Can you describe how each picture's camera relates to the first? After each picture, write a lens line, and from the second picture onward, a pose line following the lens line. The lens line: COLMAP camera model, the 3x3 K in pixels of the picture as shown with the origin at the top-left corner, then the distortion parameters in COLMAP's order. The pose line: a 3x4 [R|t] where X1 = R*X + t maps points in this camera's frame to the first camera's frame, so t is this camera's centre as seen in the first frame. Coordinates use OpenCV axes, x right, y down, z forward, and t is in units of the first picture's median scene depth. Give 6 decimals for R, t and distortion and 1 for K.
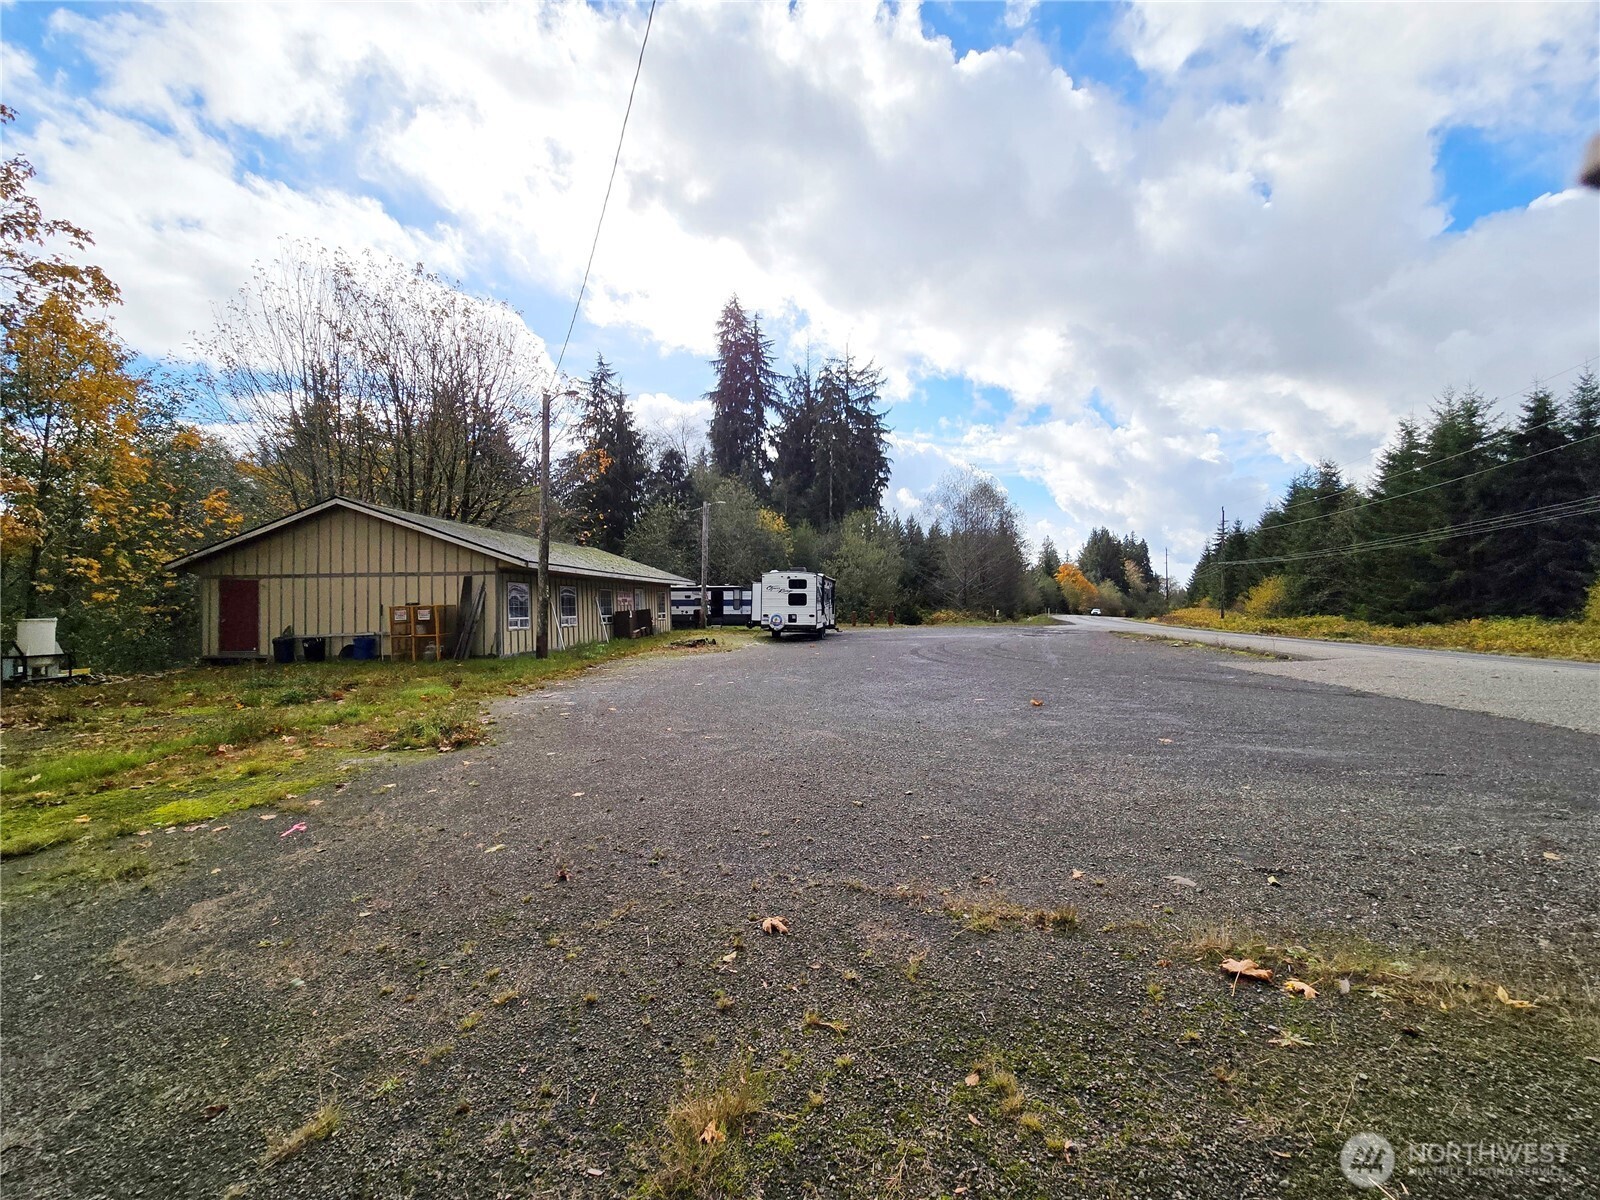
lens RADIAL K [[646.9, 0, 798.6], [0, 646.9, 603.7], [0, 0, 1]] dist [0.000396, 0.000060]
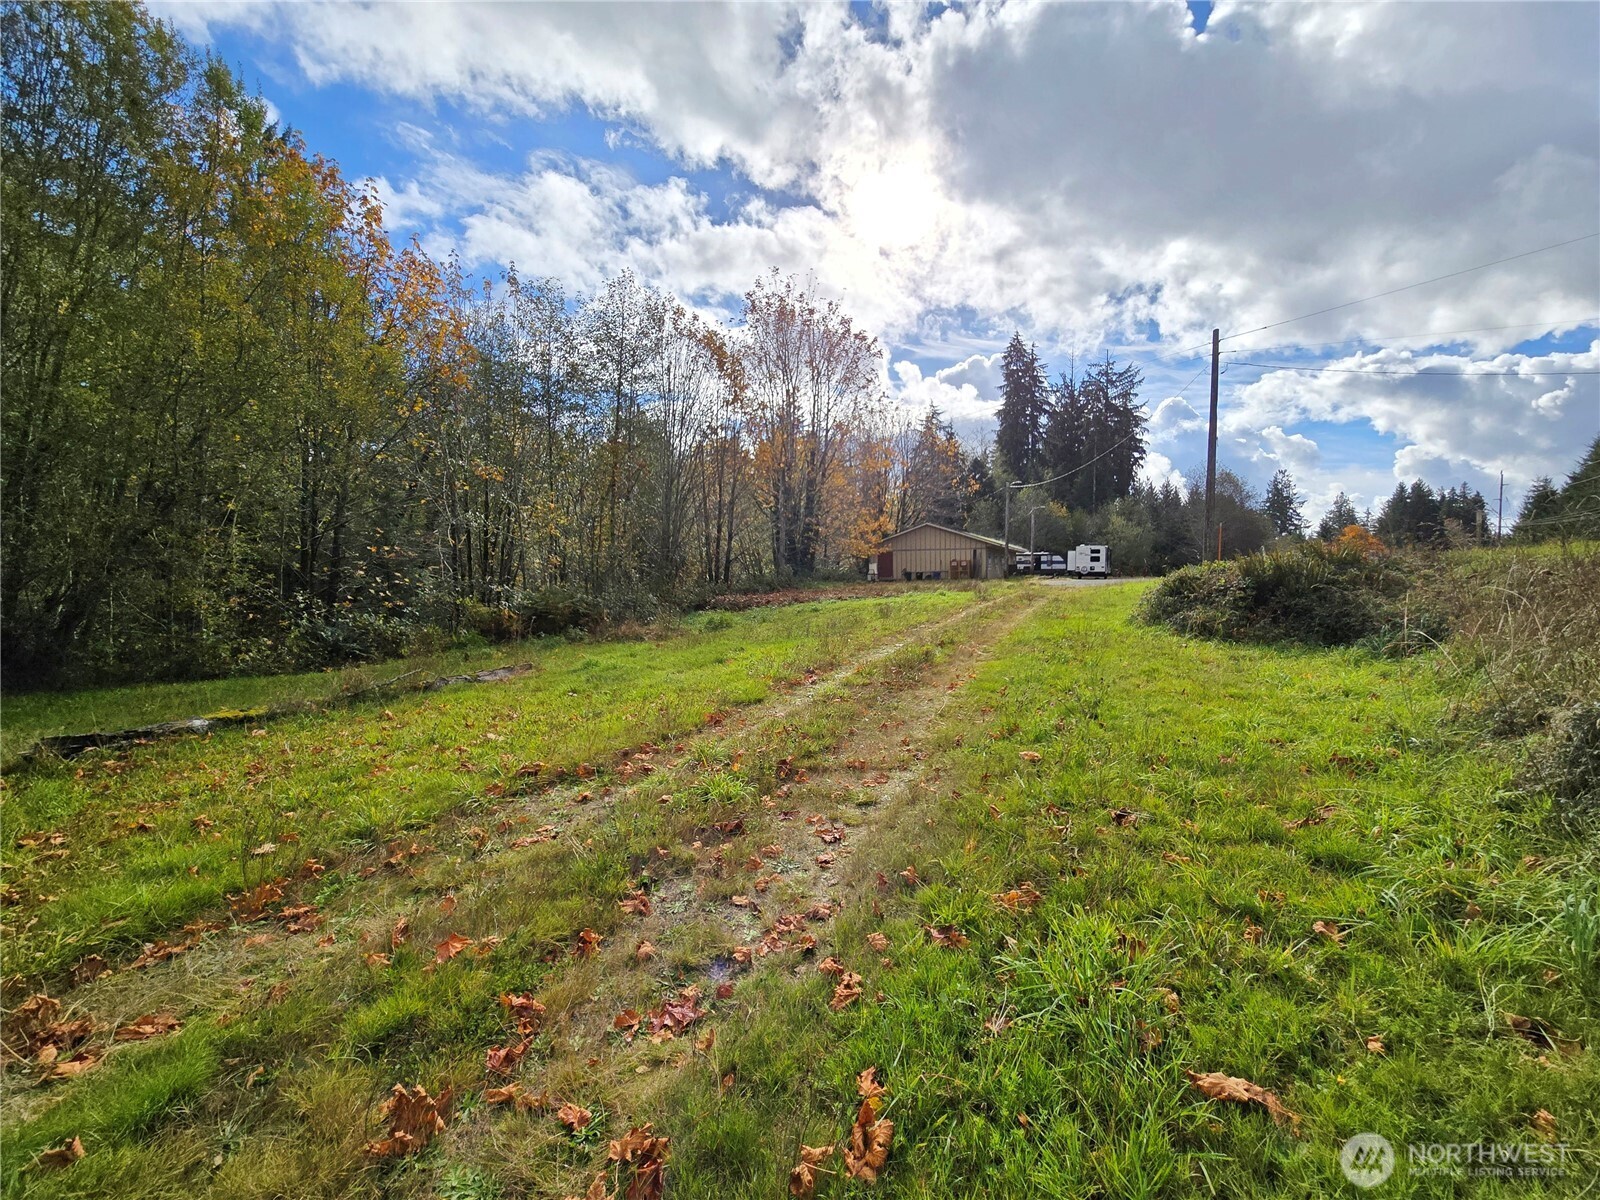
lens RADIAL K [[646.9, 0, 798.6], [0, 646.9, 603.7], [0, 0, 1]] dist [0.000396, 0.000060]
pose [[0.941140, 0.014604, -0.337701, -0.061187], [0.001991, 0.998809, 0.048741, 0.010654], [0.338011, -0.046545, 0.939991, -0.402735]]
